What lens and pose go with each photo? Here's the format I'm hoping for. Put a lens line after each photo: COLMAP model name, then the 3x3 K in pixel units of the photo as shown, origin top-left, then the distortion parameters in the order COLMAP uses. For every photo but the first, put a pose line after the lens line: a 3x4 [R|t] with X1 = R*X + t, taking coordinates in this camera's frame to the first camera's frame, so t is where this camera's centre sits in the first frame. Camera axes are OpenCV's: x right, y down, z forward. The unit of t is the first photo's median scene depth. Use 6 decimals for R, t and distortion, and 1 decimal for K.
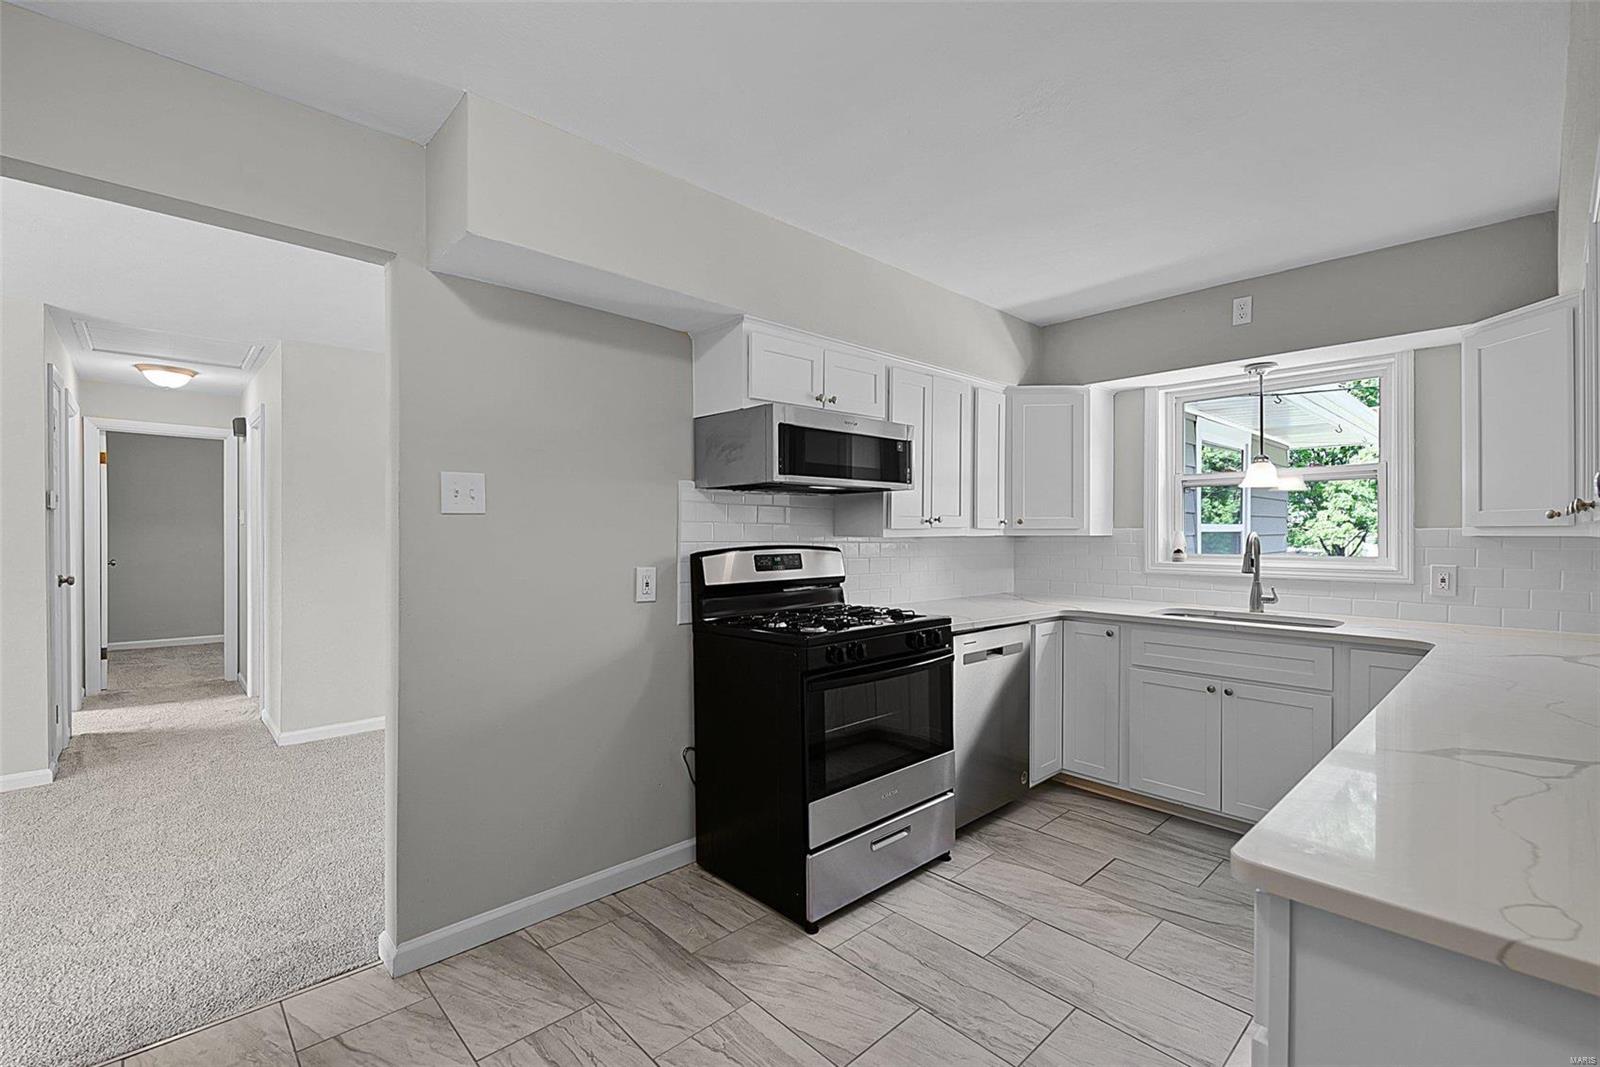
lens RADIAL K [[701.6, 0, 800.0], [0, 701.6, 533.5], [0, 0, 1]] dist [-0.000419, -0.001309]
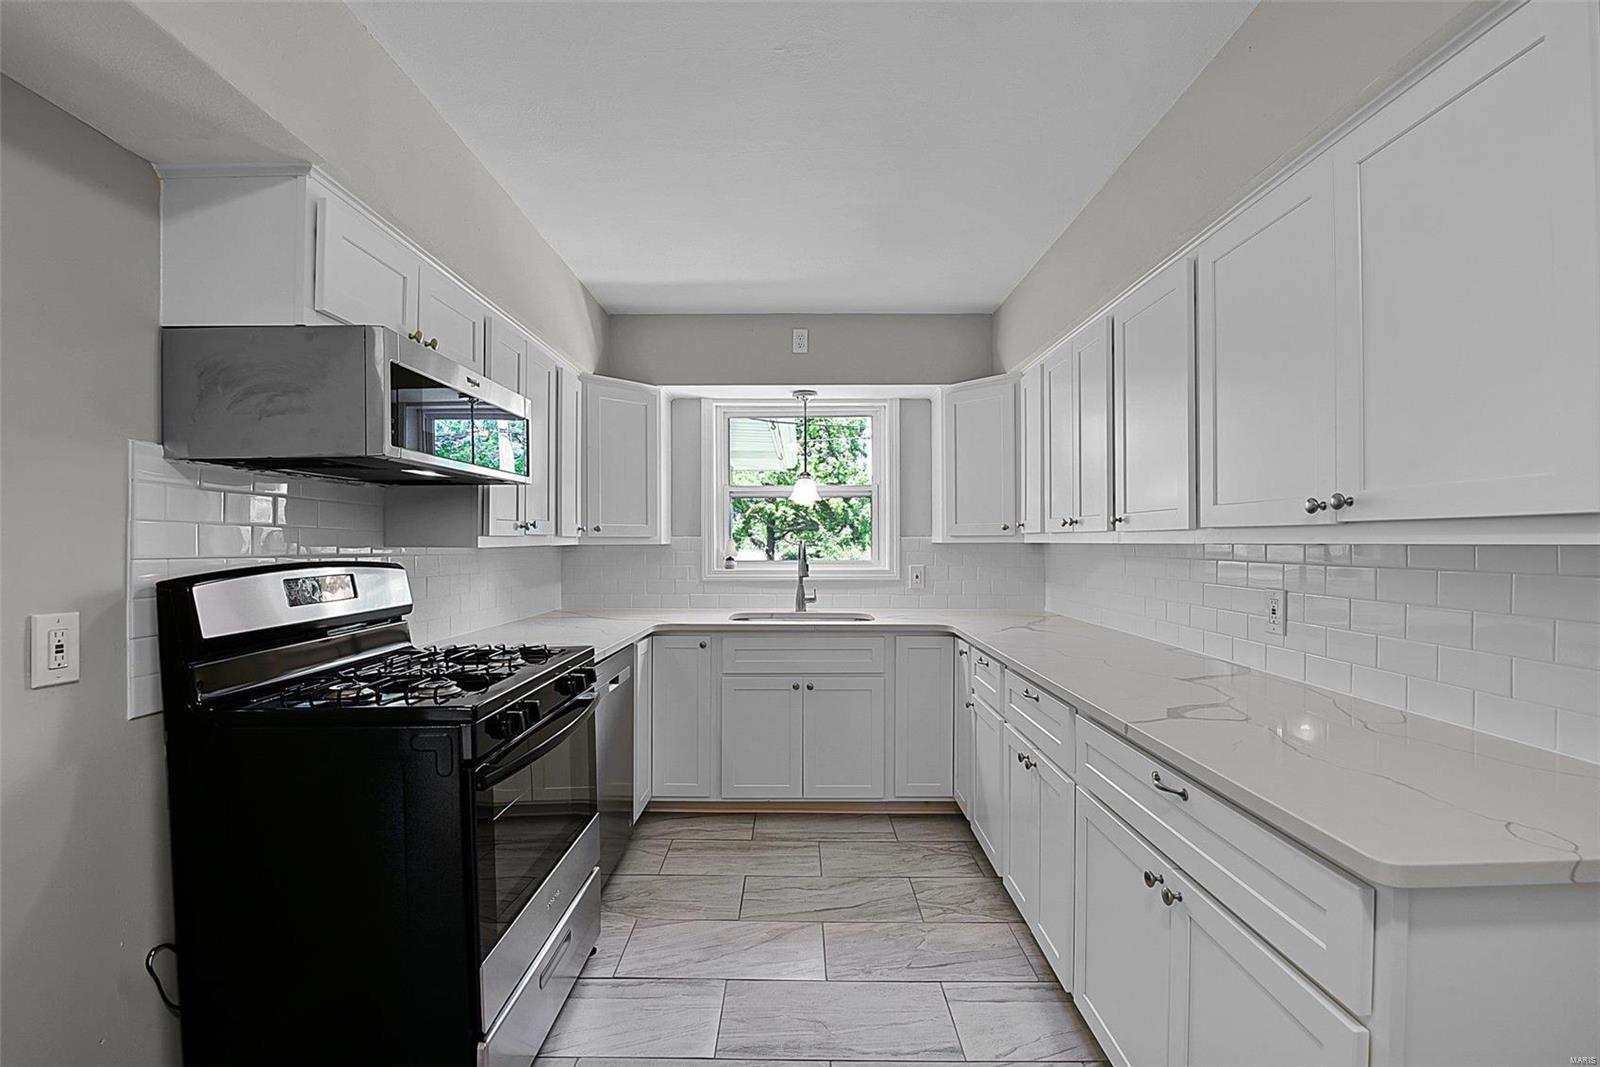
lens RADIAL K [[696.7, 0, 803.9], [0, 696.7, 542.8], [0, 0, 1]] dist [0.001226, -0.013173]
pose [[0.679386, -0.003142, 0.733774, -0.183875], [0.003743, 0.999993, 0.000817, 0.001148], [-0.733771, 0.002191, 0.679393, 0.259987]]
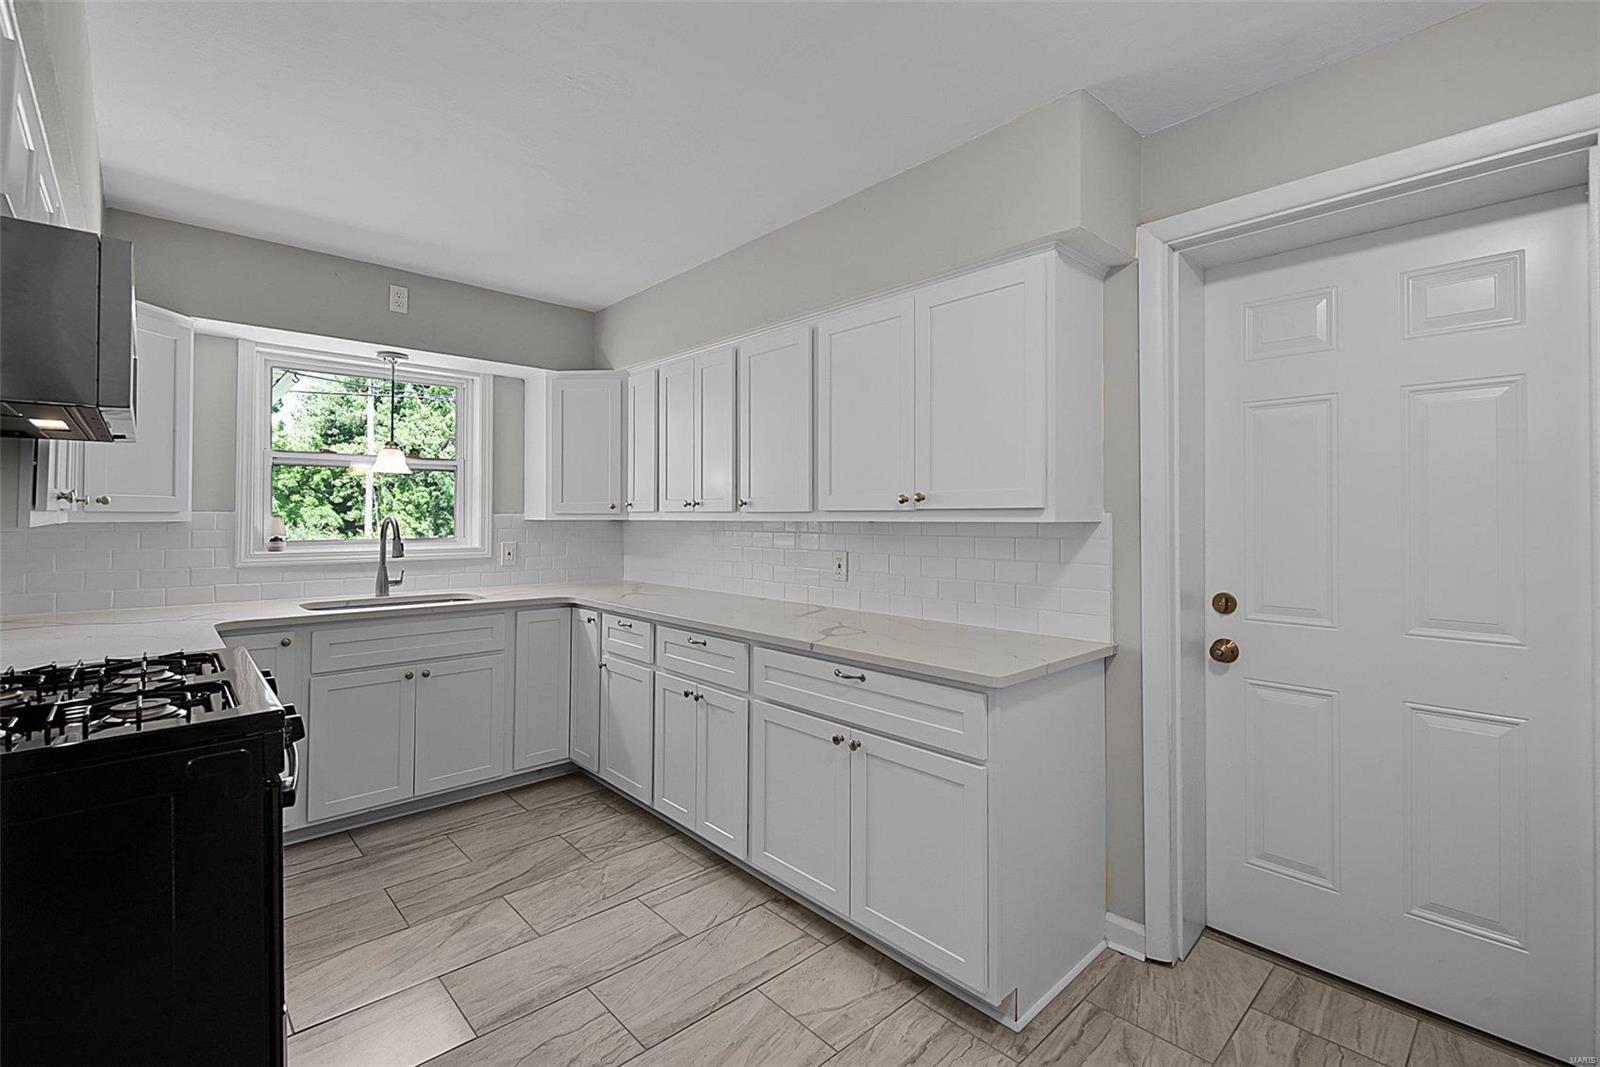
lens RADIAL K [[697.3, 0, 809.2], [0, 697.3, 504.0], [0, 0, 1]] dist [0.001619, -0.000281]
pose [[-0.011277, 0.018934, 0.999757, -0.400683], [0.000273, 0.999821, -0.018932, -0.001646], [-0.999936, 0.000059, -0.011280, 0.437323]]
